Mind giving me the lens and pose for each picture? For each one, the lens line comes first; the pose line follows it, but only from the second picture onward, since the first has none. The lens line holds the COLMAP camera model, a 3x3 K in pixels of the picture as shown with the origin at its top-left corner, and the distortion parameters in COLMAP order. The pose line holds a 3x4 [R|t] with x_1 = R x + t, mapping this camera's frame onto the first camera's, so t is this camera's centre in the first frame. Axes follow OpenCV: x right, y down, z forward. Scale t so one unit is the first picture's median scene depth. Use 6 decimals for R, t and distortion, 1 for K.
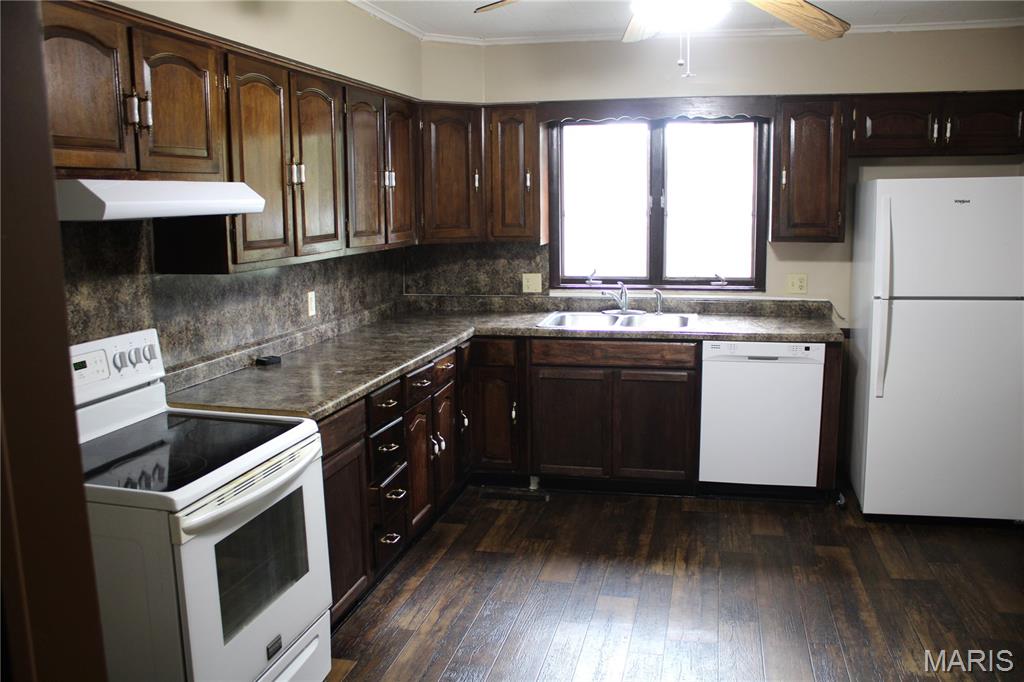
lens RADIAL K [[846.0, 0, 514.0], [0, 846.0, 340.0], [0, 0, 1]] dist [-0.093647, 0.009297]
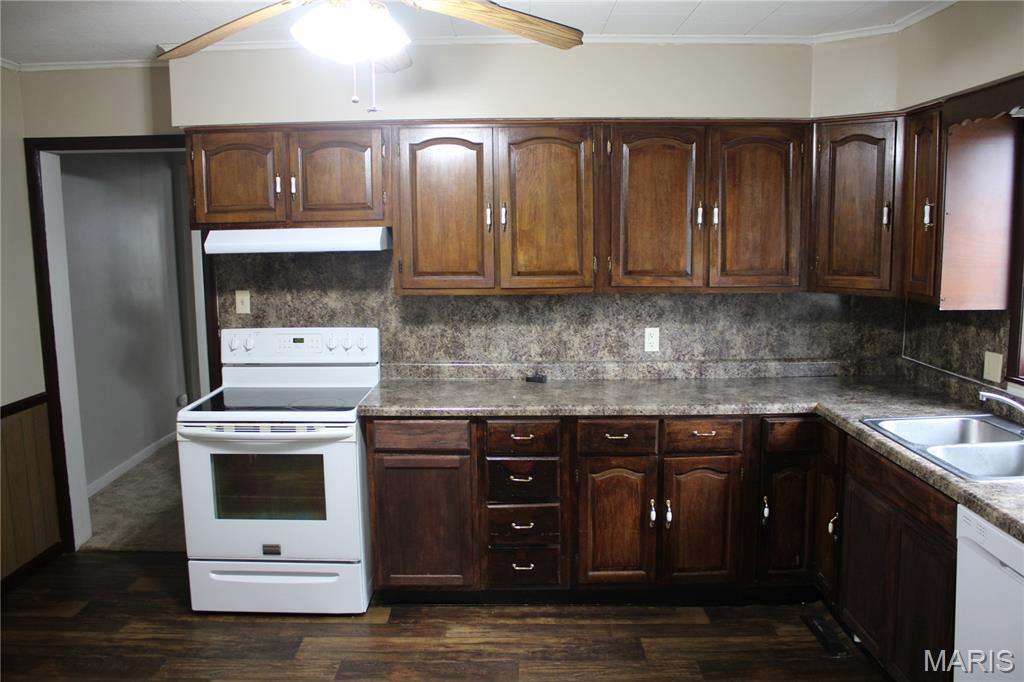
lens RADIAL K [[856.3, 0, 512.5], [0, 856.3, 342.6], [0, 0, 1]] dist [-0.111153, 0.001977]
pose [[0.236045, 0.138641, -0.961801, 0.847240], [-0.152739, 0.982760, 0.104177, -0.145967], [0.959663, 0.122315, 0.253151, 0.709539]]
